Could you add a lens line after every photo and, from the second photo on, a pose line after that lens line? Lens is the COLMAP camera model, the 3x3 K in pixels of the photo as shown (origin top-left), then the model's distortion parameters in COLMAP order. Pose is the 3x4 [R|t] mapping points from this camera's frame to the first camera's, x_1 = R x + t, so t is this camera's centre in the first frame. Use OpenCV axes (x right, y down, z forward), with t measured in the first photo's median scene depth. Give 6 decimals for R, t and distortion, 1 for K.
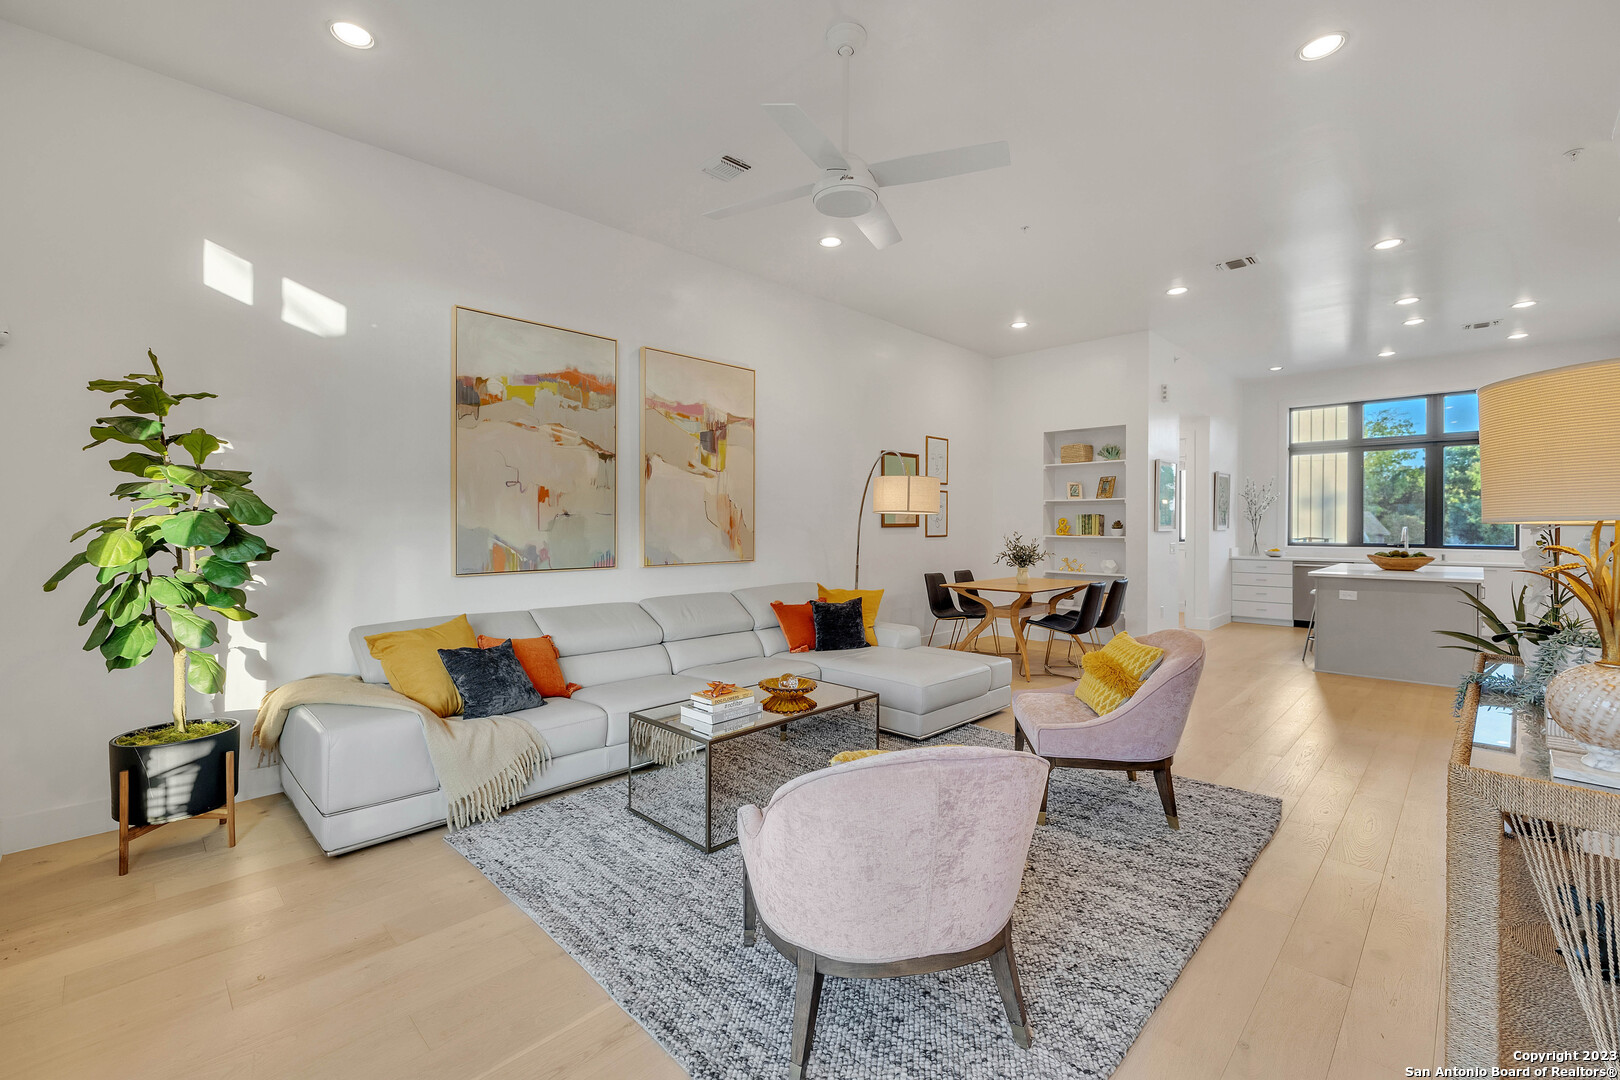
lens RADIAL K [[689.9, 0, 799.2], [0, 689.9, 532.4], [0, 0, 1]] dist [0.004042, 0.000231]
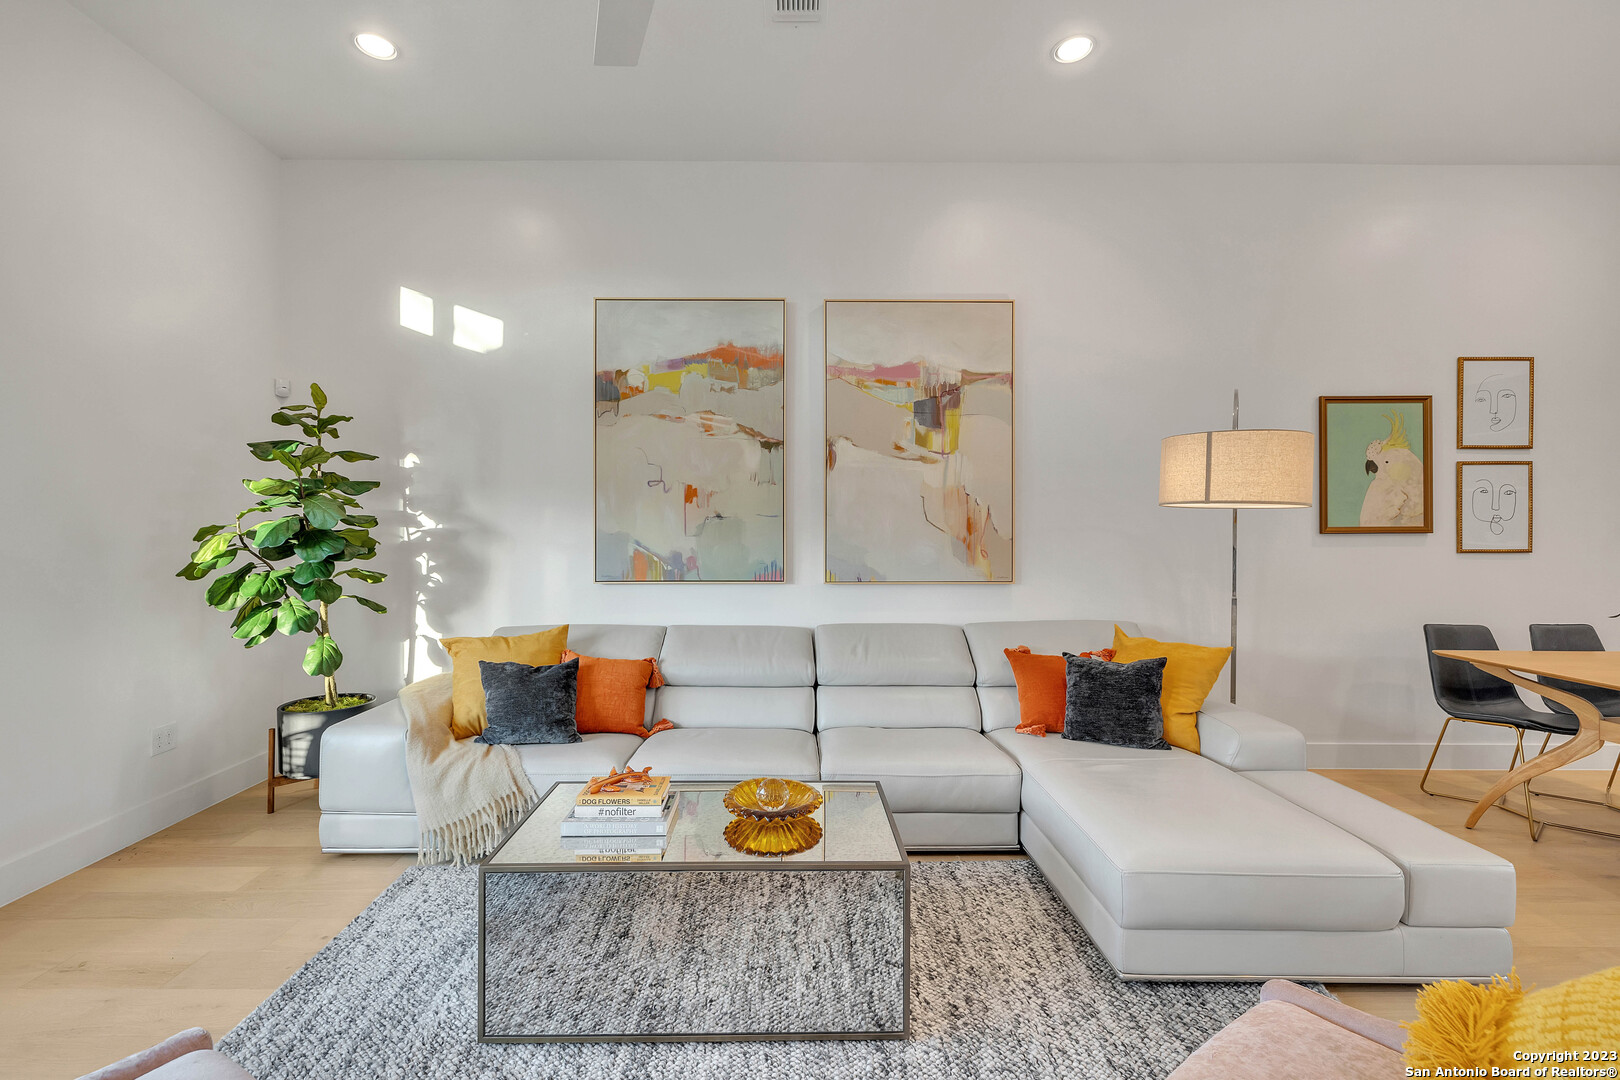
lens RADIAL K [[689.9, 0, 803.0], [0, 689.9, 527.8], [0, 0, 1]] dist [0.004042, 0.000231]
pose [[0.709067, -0.001278, -0.705140, 0.324379], [-0.008715, 0.999906, -0.010576, -0.003992], [0.705087, 0.013644, 0.708989, 0.458161]]
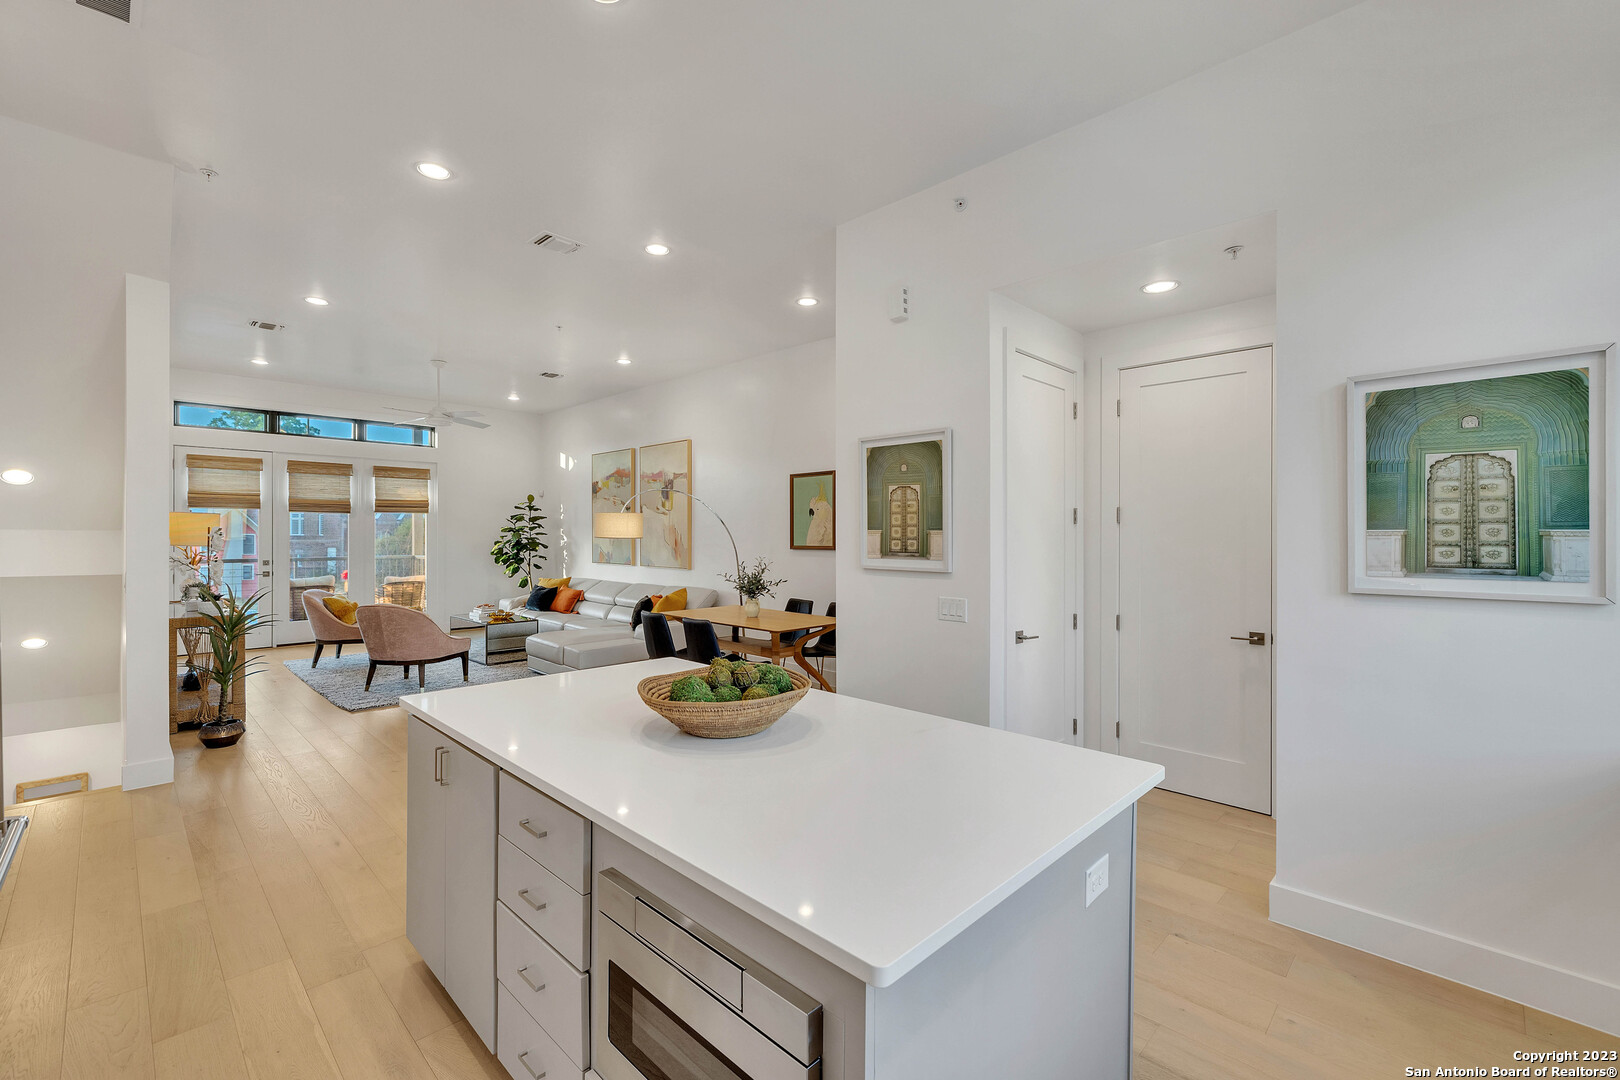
lens RADIAL K [[689.9, 0, 803.6], [0, 689.9, 532.6], [0, 0, 1]] dist [0.004042, 0.000231]
pose [[-0.001364, 0.000068, -0.999999, 1.714513], [-0.013053, 0.999915, 0.000085, -0.048892], [0.999914, 0.013053, -0.001363, 1.525071]]
